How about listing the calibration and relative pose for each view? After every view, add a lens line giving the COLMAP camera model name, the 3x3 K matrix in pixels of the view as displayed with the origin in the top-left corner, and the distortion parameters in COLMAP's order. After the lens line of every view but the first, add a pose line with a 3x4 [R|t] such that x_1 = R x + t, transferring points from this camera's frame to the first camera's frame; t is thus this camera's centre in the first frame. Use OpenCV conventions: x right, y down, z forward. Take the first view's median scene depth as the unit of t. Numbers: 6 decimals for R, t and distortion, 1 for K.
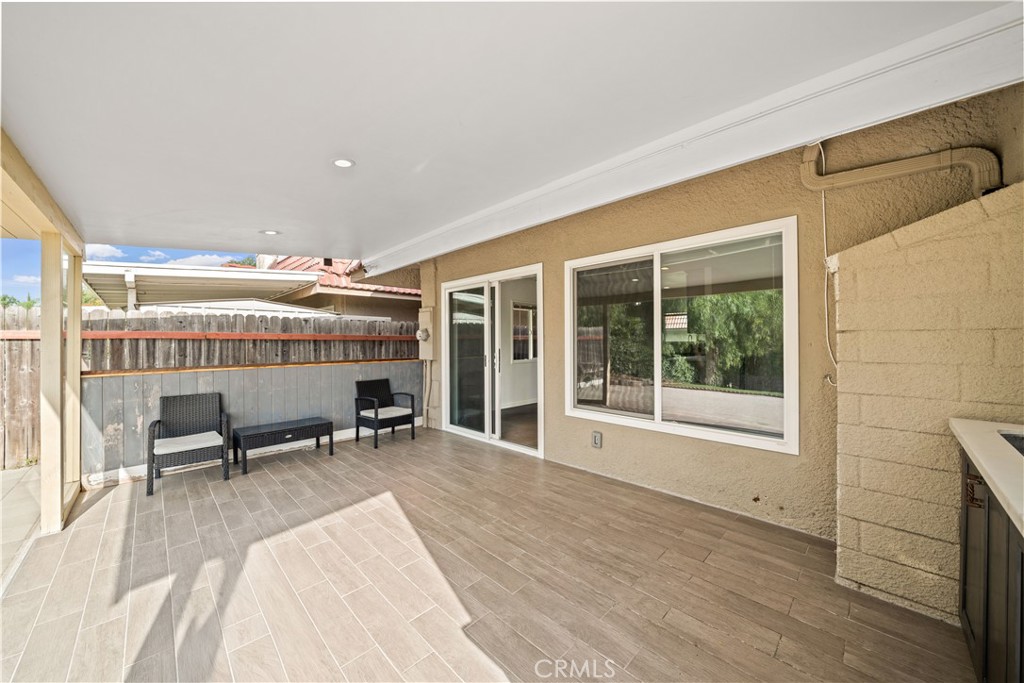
lens RADIAL K [[371.0, 0, 507.2], [0, 371.0, 341.2], [0, 0, 1]] dist [-0.001196, -0.000153]
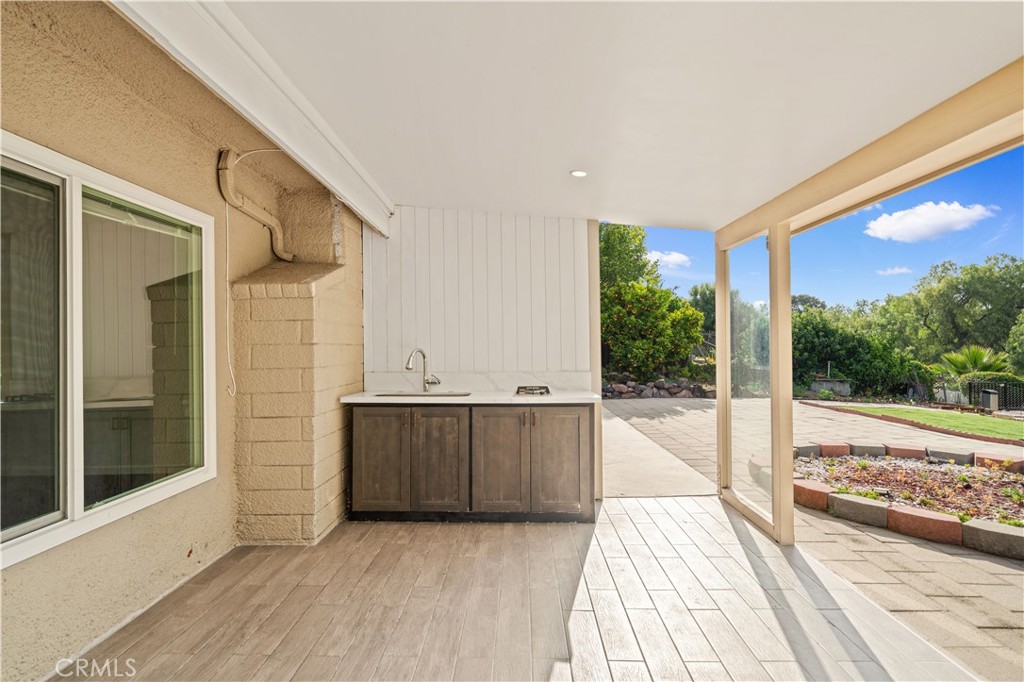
lens RADIAL K [[510.1, 0, 512.0], [0, 510.1, 341.0], [0, 0, 1]] dist [0.001036, 0.000146]
pose [[-0.703363, 0.023705, 0.710436, -0.345407], [0.019911, 0.999709, -0.013644, 0.000996], [-0.710552, 0.004549, -0.703630, 0.735894]]
